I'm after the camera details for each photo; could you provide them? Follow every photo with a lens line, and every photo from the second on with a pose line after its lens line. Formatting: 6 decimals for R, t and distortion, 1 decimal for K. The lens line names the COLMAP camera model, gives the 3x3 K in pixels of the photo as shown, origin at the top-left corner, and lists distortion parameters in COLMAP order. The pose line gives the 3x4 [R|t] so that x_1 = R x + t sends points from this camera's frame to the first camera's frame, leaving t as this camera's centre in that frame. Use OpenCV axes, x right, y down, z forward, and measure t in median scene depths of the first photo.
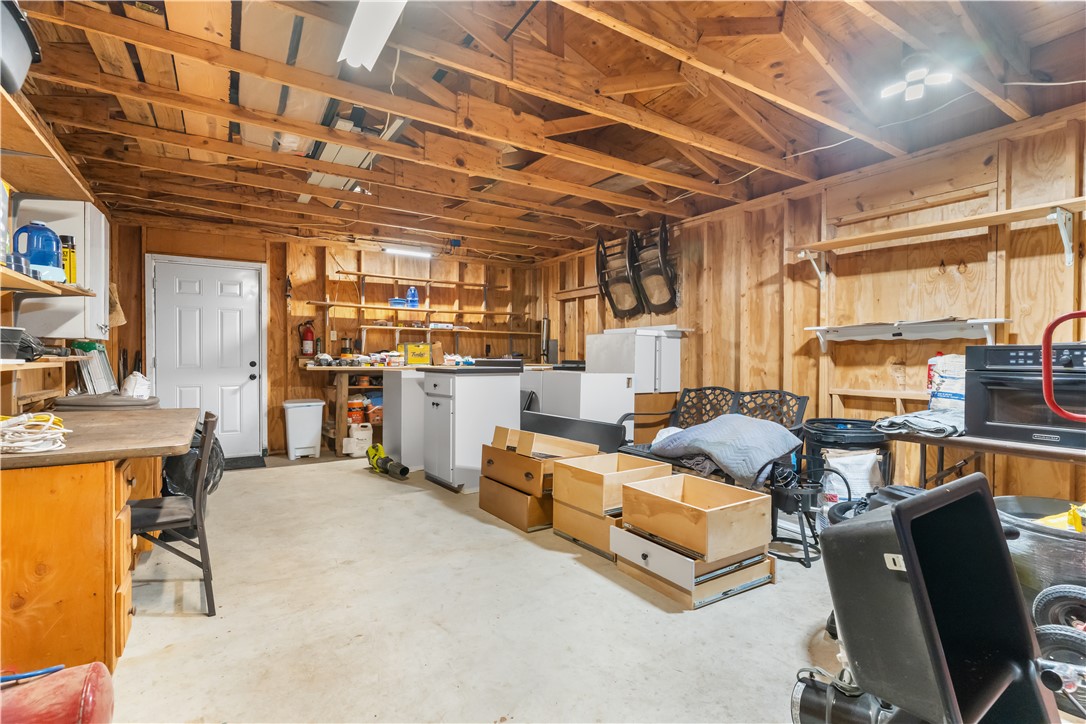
lens RADIAL K [[515.7, 0, 544.8], [0, 515.7, 361.3], [0, 0, 1]] dist [0.001670, 0.000060]
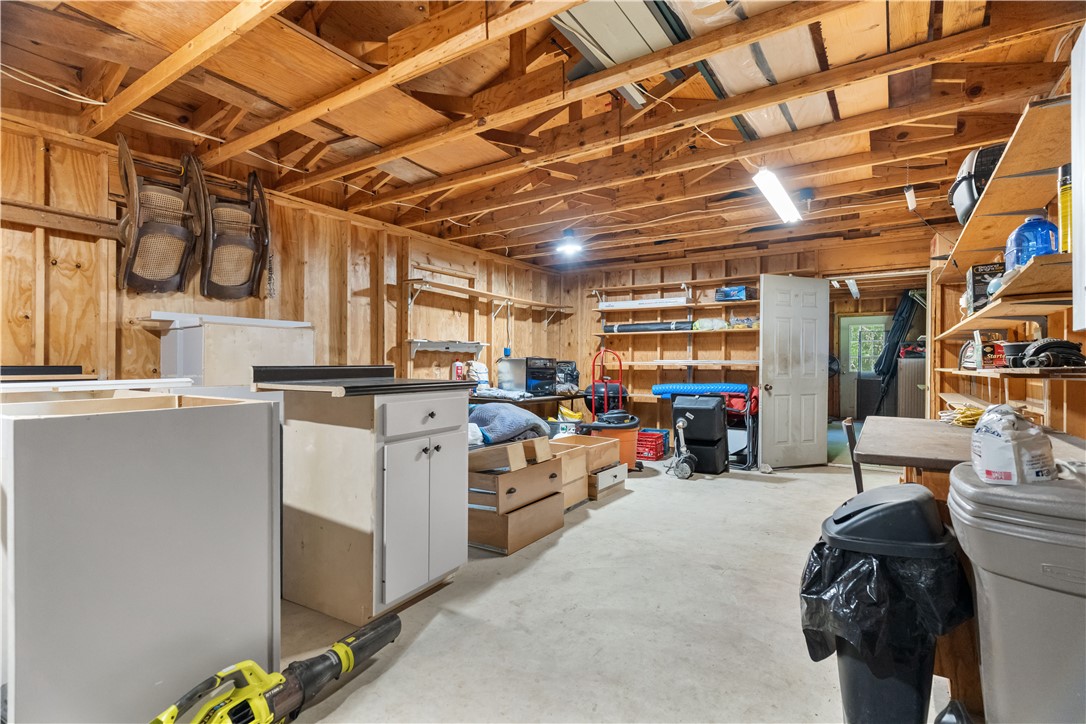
lens RADIAL K [[515.7, 0, 543.6], [0, 515.7, 362.6], [0, 0, 1]] dist [0.001670, 0.000060]
pose [[-0.406477, -0.004490, 0.913650, -0.967434], [-0.001220, 0.999990, 0.004372, -0.014013], [-0.913660, 0.000662, -0.406478, 1.425634]]
